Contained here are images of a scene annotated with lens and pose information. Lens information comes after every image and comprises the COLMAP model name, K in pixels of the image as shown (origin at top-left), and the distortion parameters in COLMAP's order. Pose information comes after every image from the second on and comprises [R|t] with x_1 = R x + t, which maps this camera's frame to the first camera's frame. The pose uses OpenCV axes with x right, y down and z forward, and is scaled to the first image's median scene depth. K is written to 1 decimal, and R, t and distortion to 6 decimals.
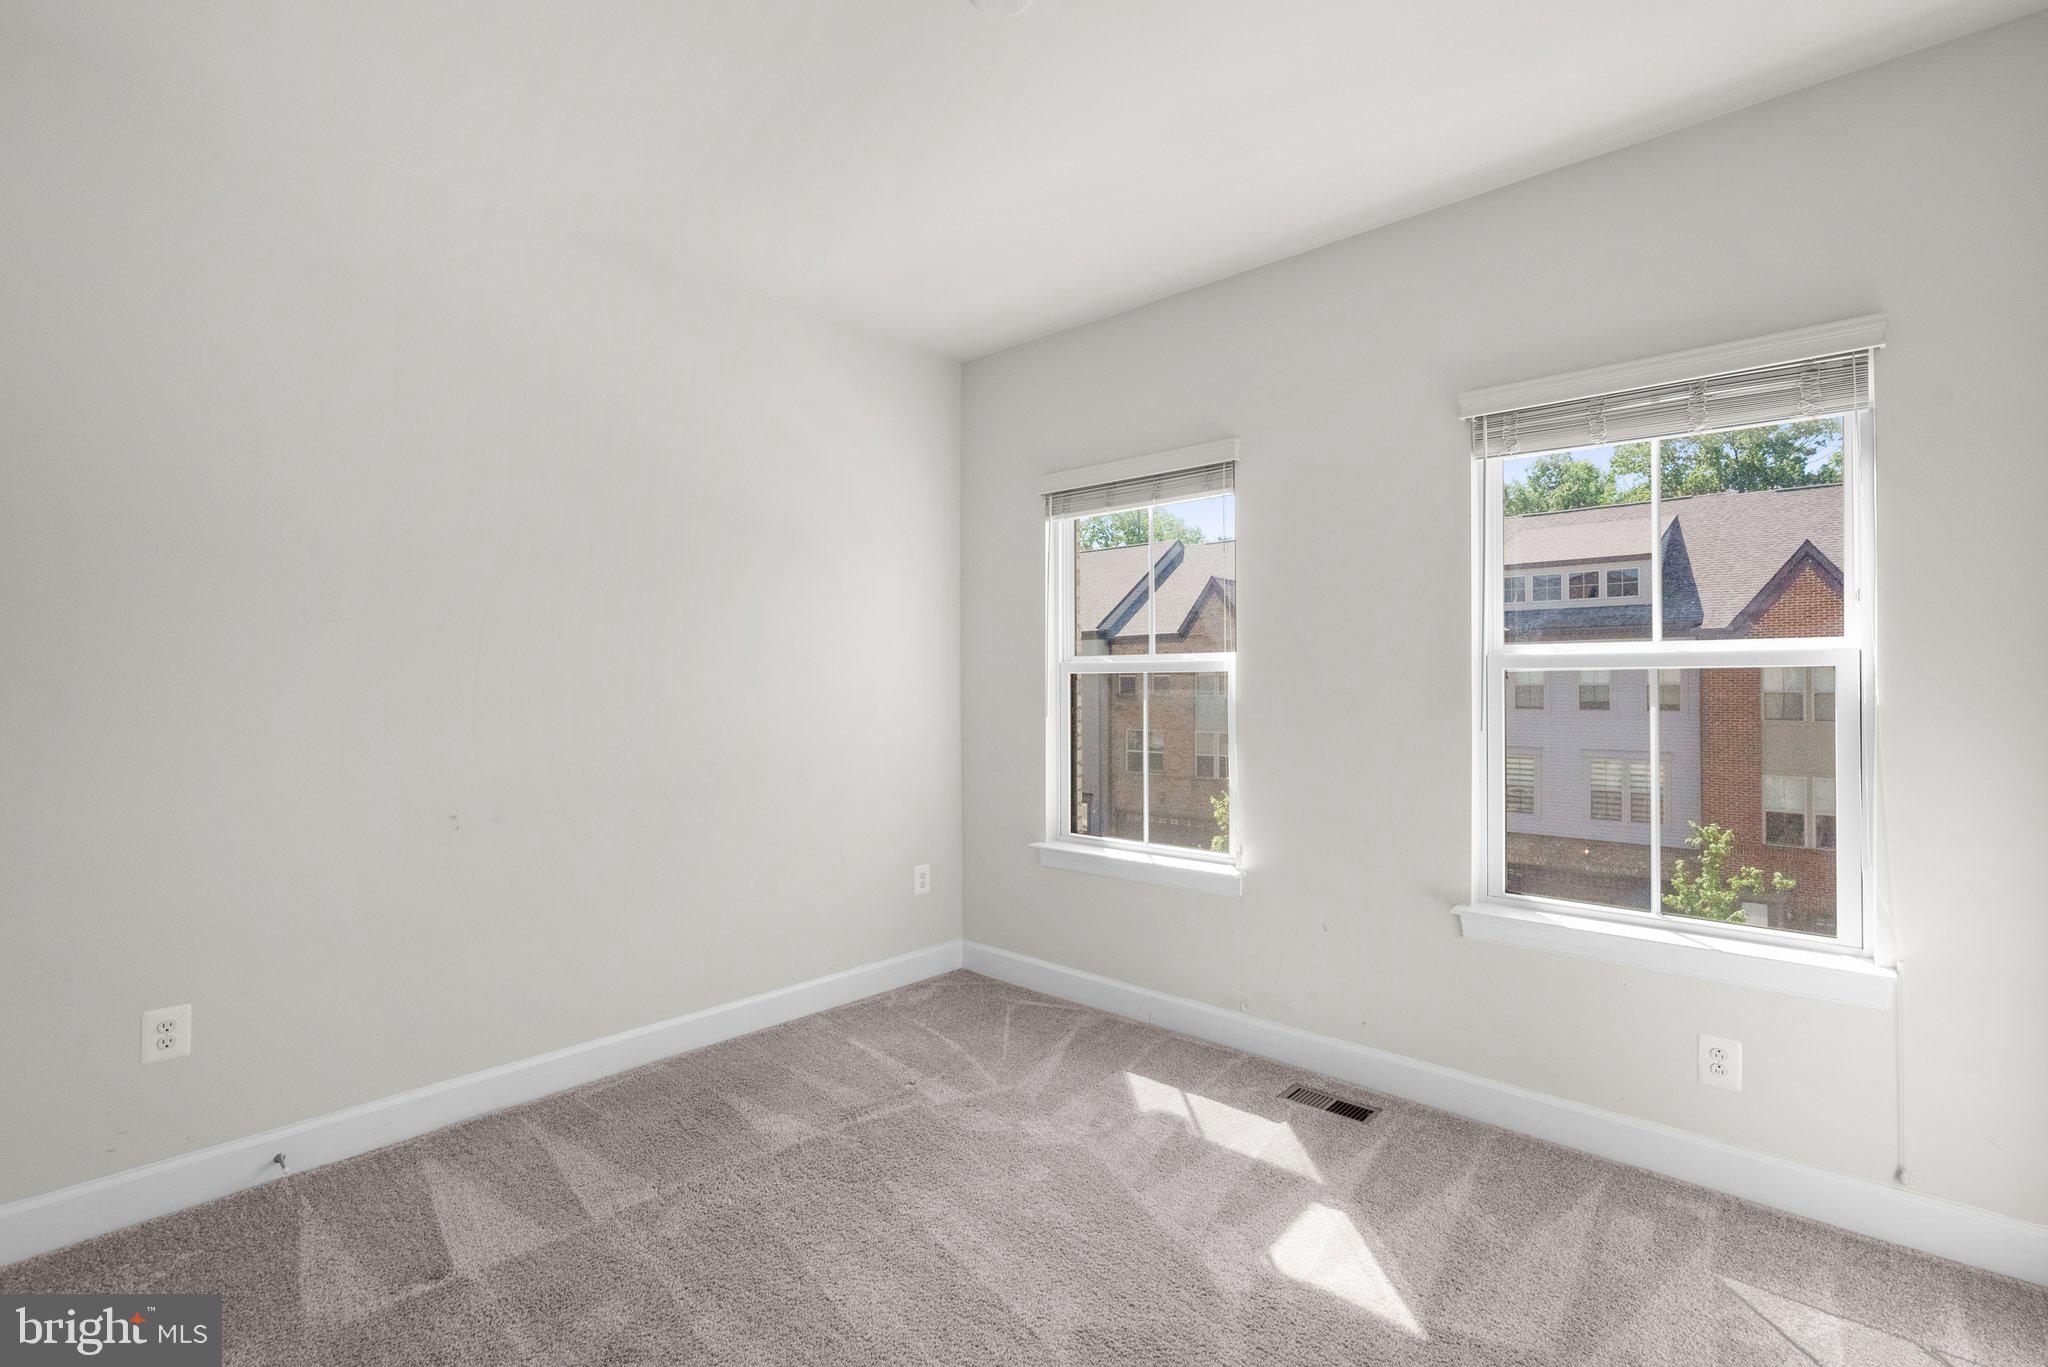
lens RADIAL K [[985.3, 0, 1011.2], [0, 985.3, 675.3], [0, 0, 1]] dist [-0.003490, 0.000371]
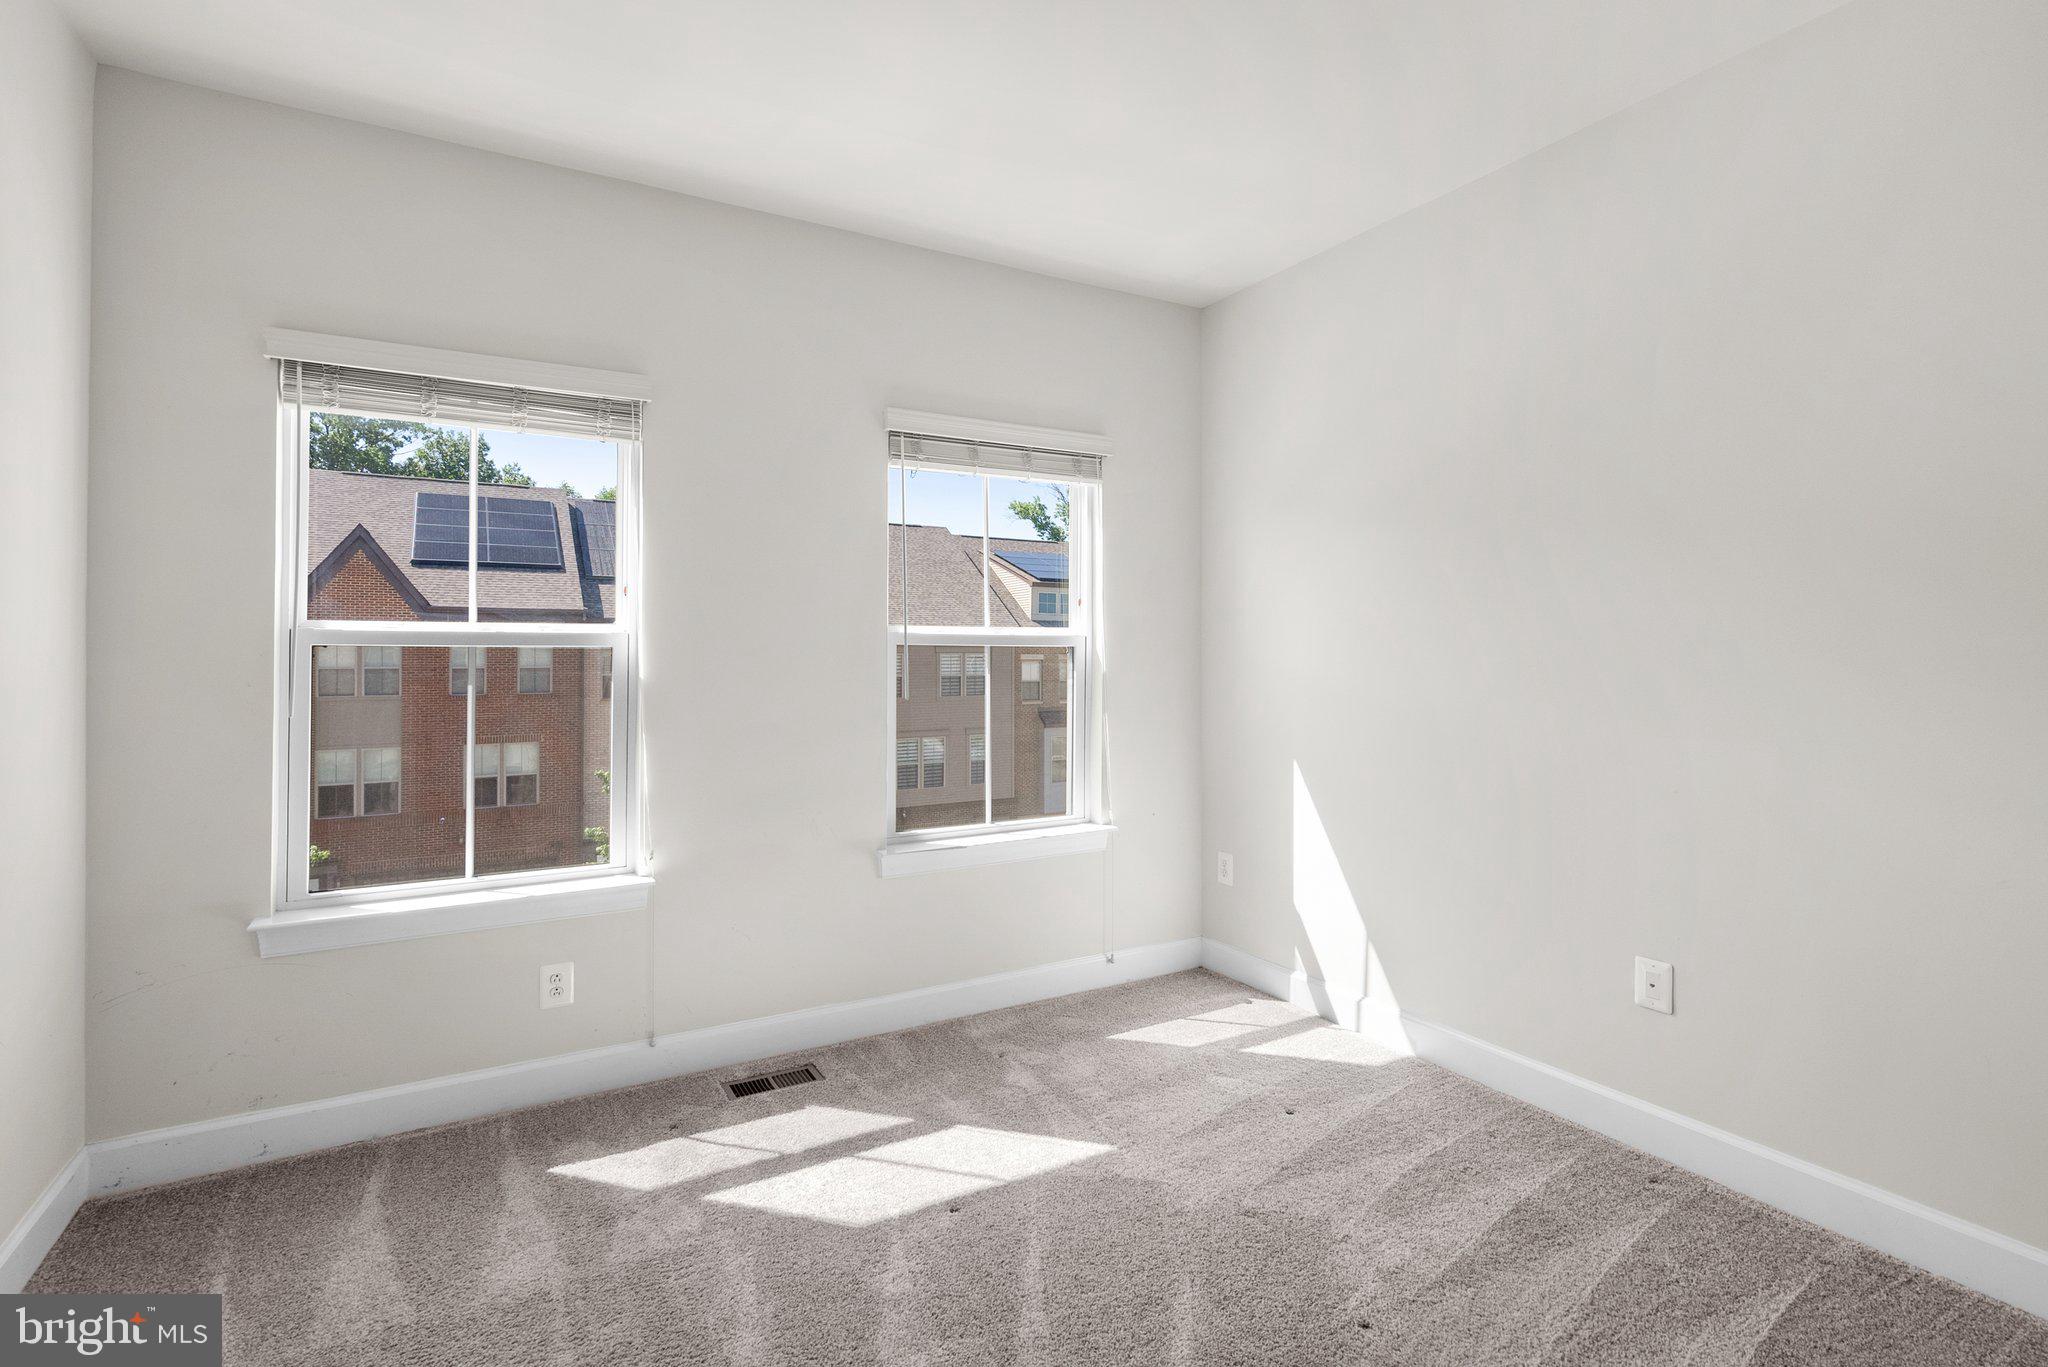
lens RADIAL K [[968.9, 0, 1024.0], [0, 968.9, 683.5], [0, 0, 1]] dist [0.001196, 0.000352]
pose [[0.297401, -0.032663, 0.954194, -0.412693], [-0.001243, 0.999401, 0.034598, -0.002134], [-0.954752, -0.011476, 0.297182, 0.366988]]
